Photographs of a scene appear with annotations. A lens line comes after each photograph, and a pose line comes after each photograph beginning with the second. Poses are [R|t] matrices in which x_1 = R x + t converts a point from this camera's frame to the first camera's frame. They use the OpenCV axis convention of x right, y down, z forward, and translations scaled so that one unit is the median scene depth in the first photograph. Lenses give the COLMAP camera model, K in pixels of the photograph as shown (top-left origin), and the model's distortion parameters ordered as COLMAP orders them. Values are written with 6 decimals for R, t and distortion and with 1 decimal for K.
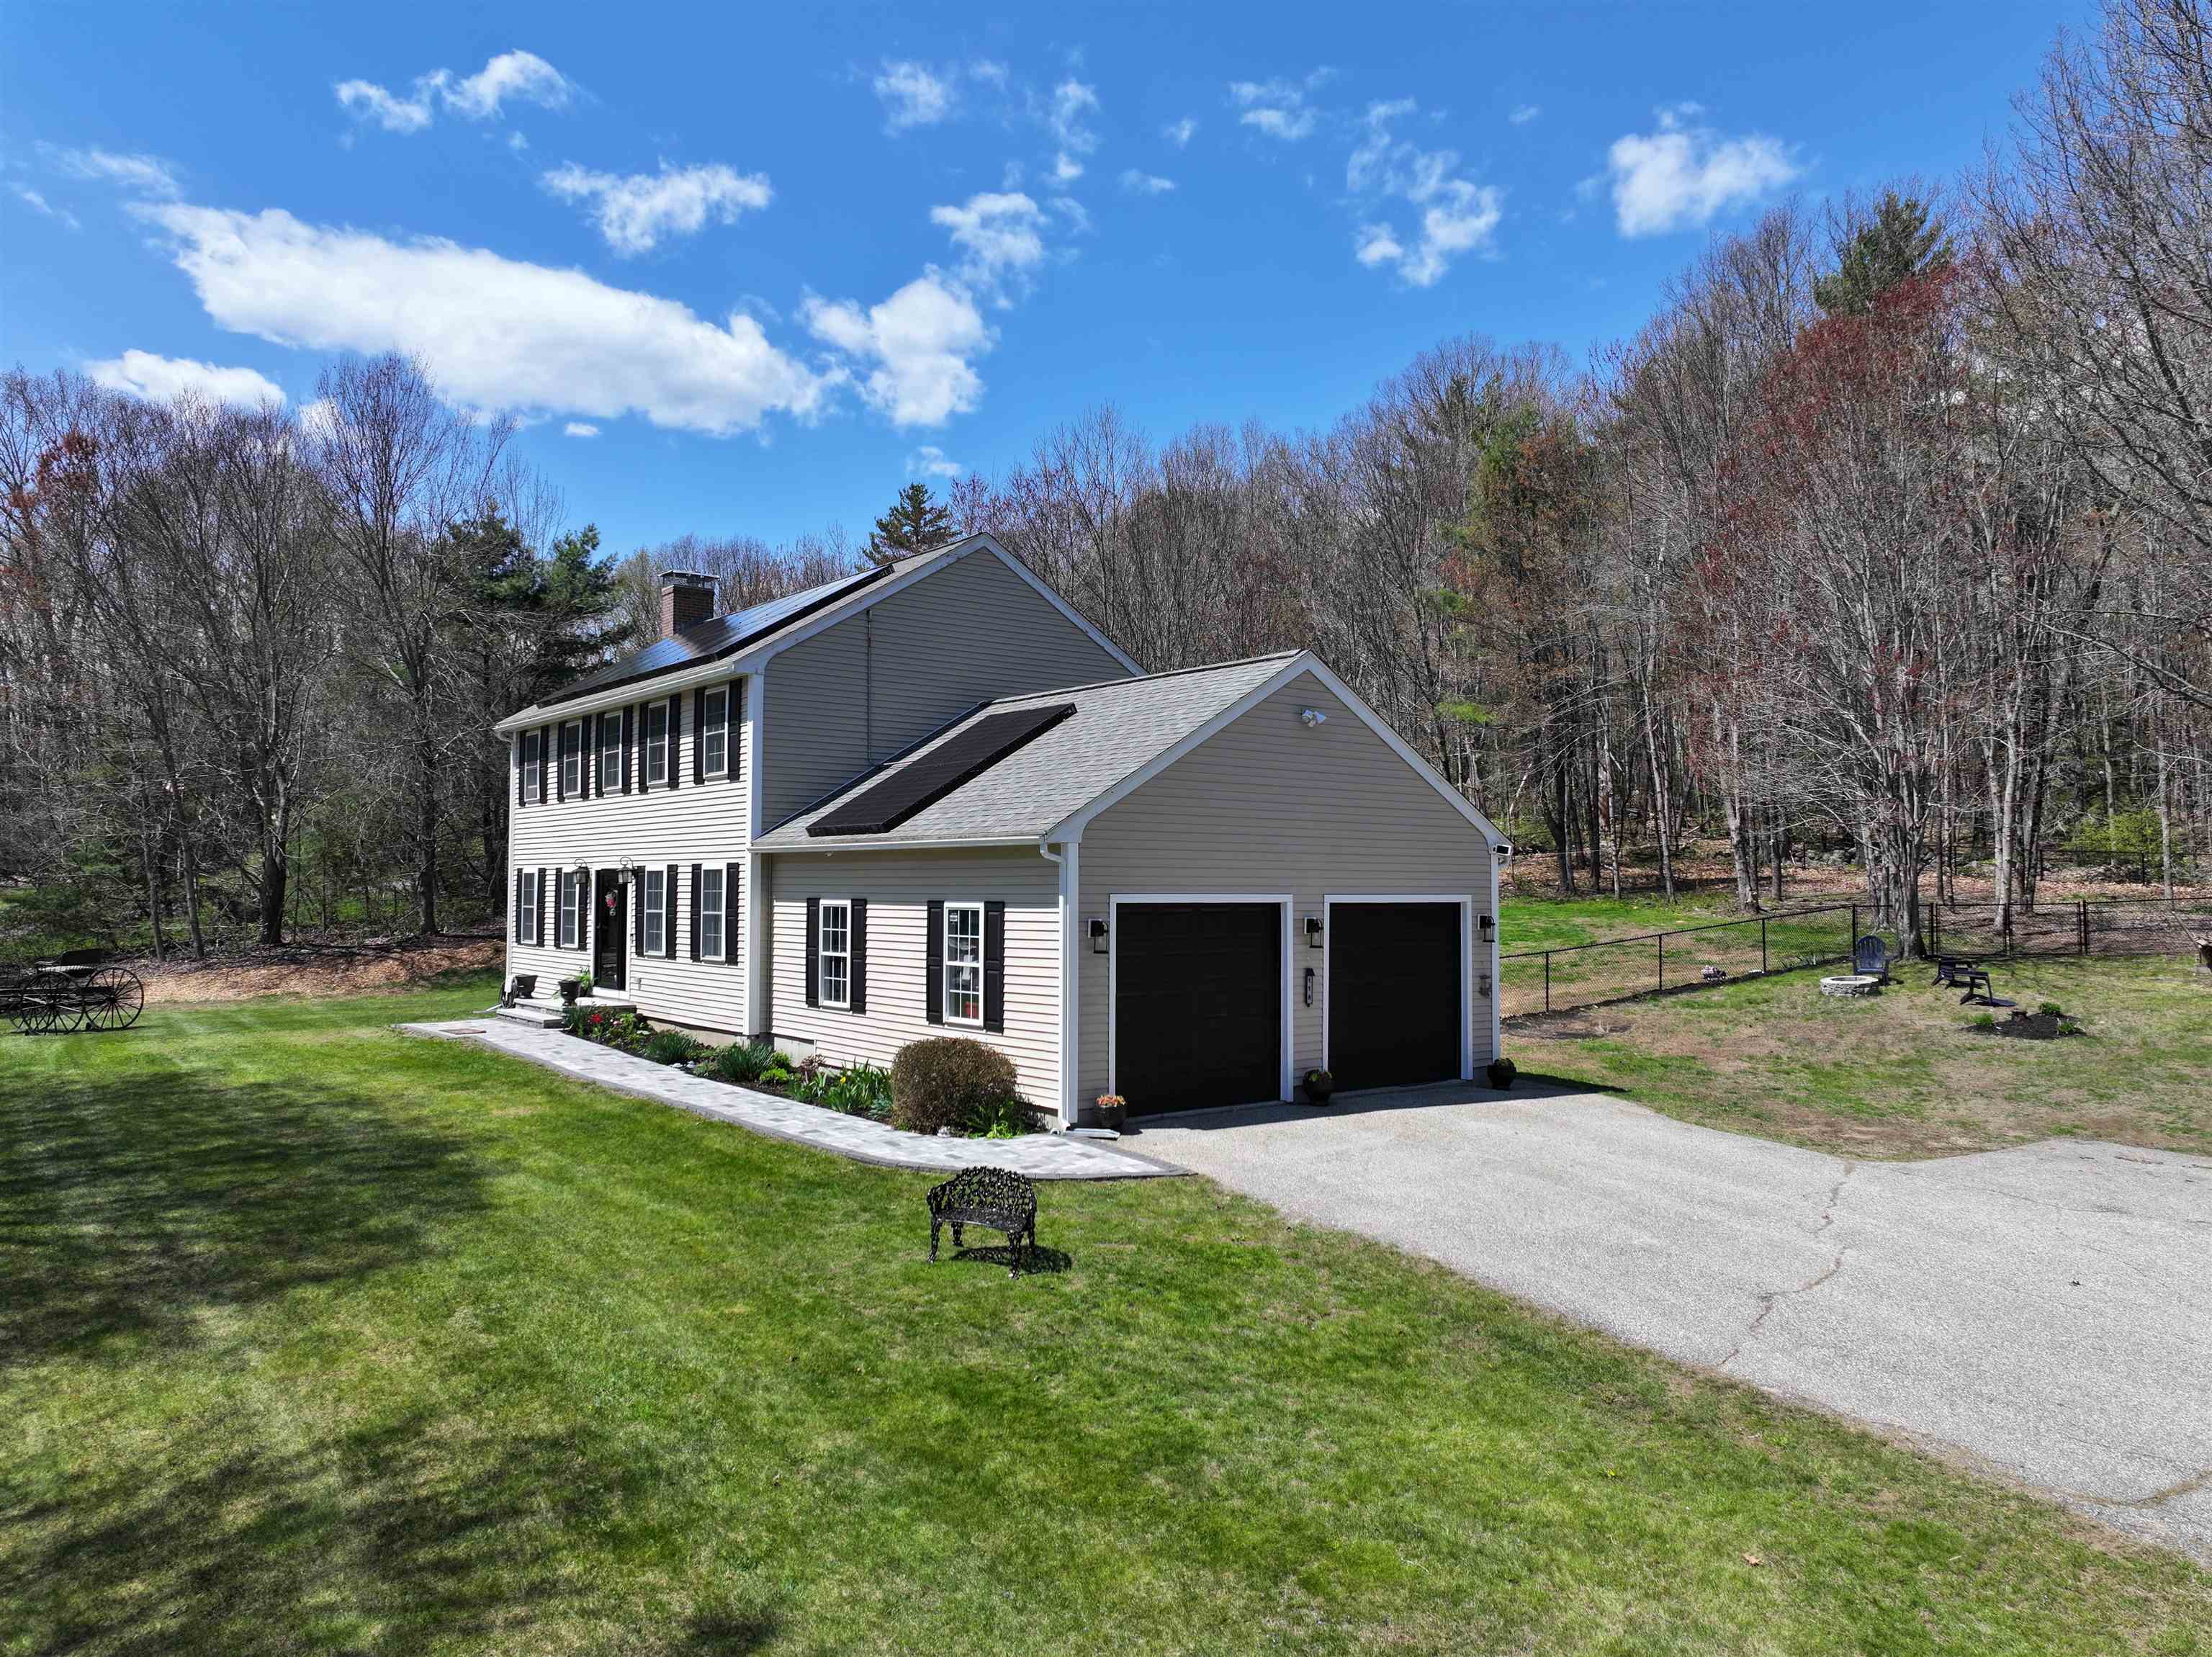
lens RADIAL K [[1535.7, 0, 1098.4], [0, 1535.7, 835.4], [0, 0, 1]] dist [0.001146, 0.002276]
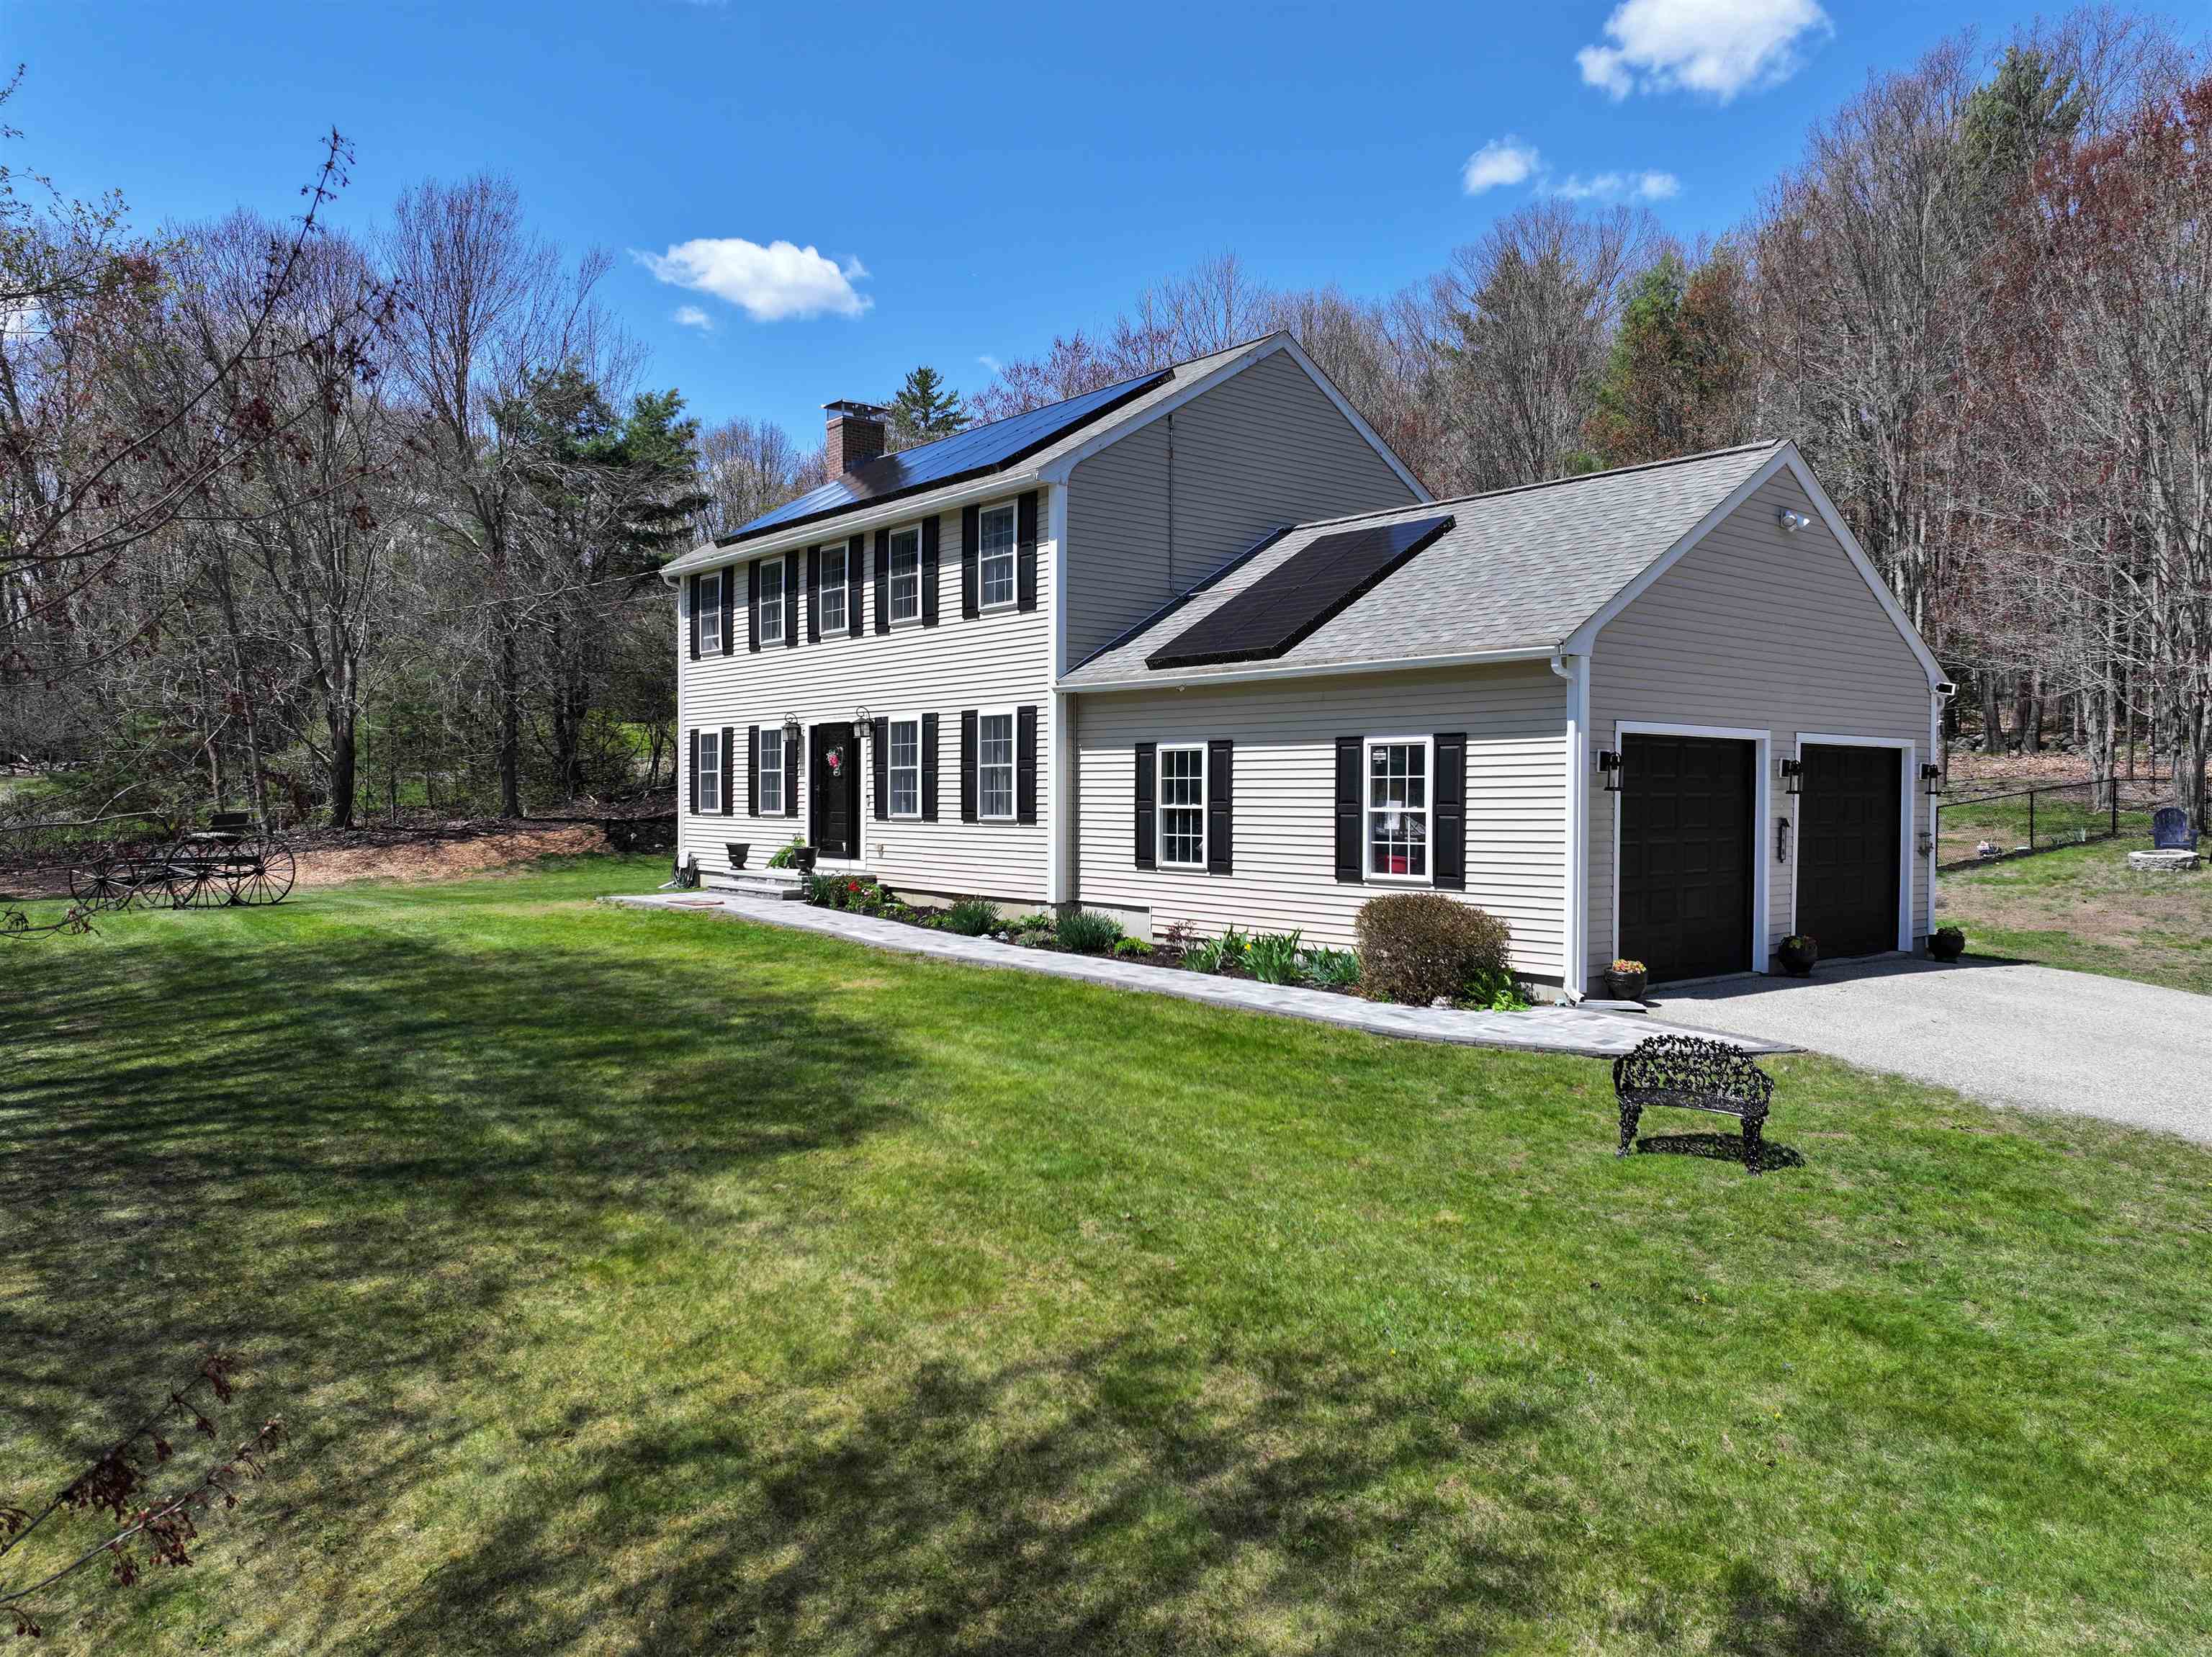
lens RADIAL K [[1535.7, 0, 1107.4], [0, 1535.7, 828.6], [0, 0, 1]] dist [0.001146, 0.002276]
pose [[0.999579, 0.001449, 0.028984, -0.239698], [-0.003062, 0.998444, 0.055677, 0.042187], [-0.028858, -0.055742, 0.998028, 0.145136]]
